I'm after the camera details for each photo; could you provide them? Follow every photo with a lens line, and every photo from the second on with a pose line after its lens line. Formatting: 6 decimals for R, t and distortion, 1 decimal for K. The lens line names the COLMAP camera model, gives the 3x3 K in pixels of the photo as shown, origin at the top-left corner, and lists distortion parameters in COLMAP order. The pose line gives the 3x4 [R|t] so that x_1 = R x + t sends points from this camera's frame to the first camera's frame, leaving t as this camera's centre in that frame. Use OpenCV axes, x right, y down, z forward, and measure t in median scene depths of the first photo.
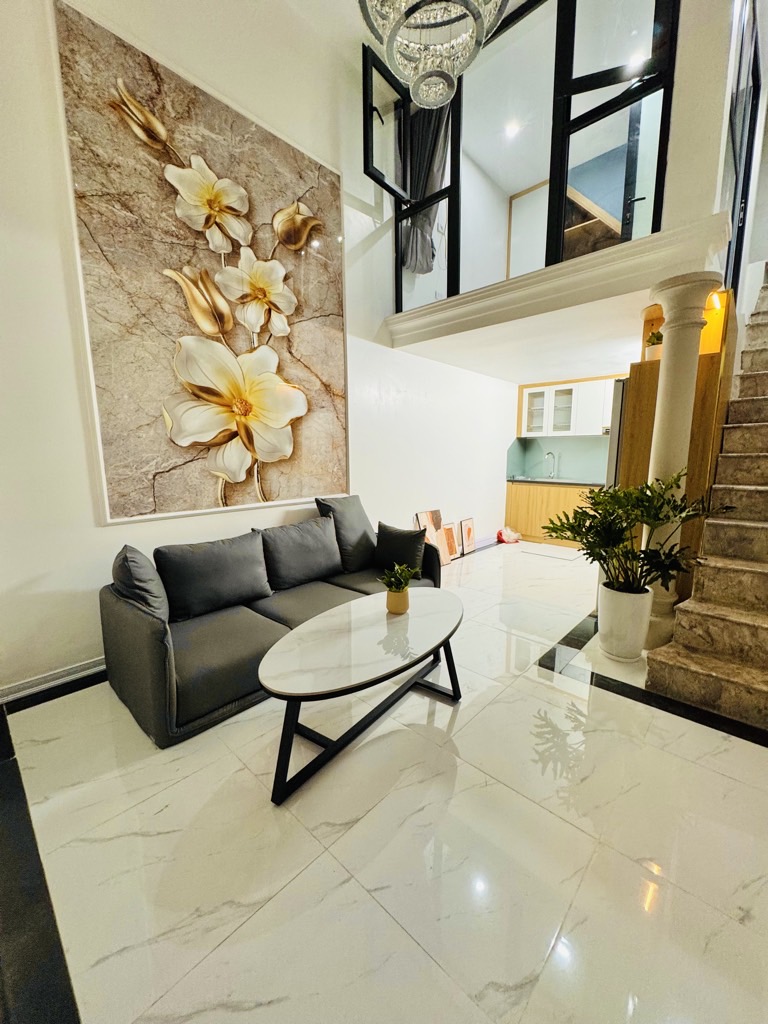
lens RADIAL K [[409.3, 0, 384.4], [0, 409.3, 511.9], [0, 0, 1]] dist [-0.002538, 0.000007]
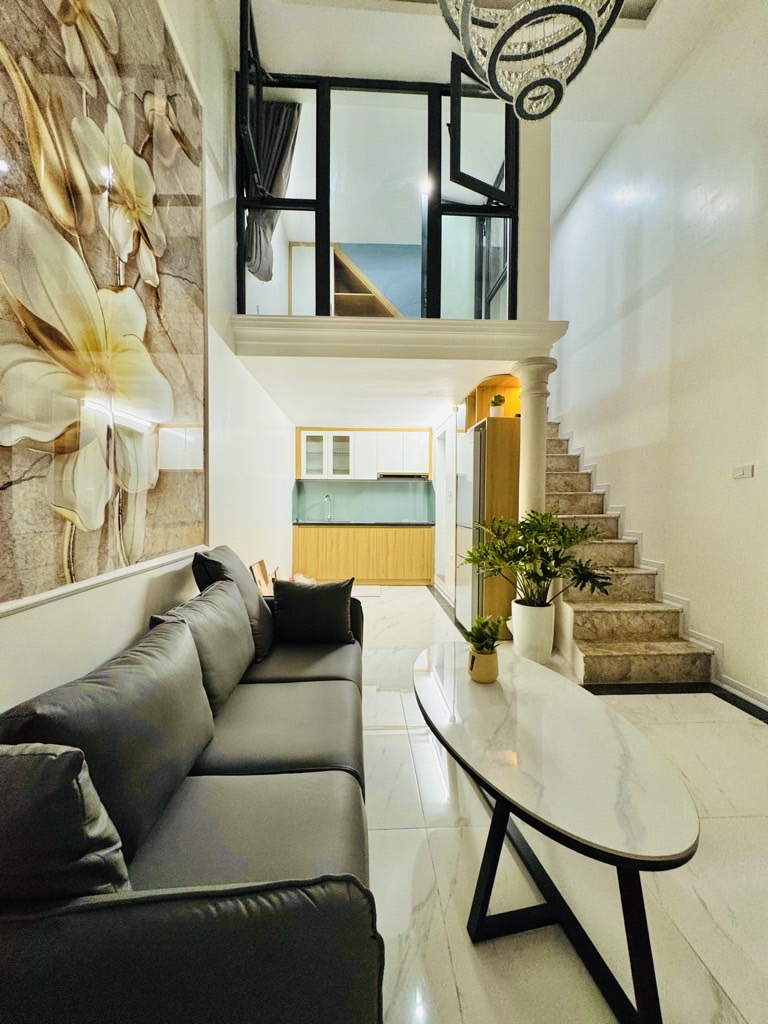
lens RADIAL K [[409.3, 0, 384.7], [0, 409.3, 512.2], [0, 0, 1]] dist [-0.002538, 0.000007]
pose [[0.696255, -0.013295, 0.717671, -0.495972], [0.098549, 0.992131, -0.077228, -0.021868], [-0.710997, 0.124496, 0.692087, 0.426674]]
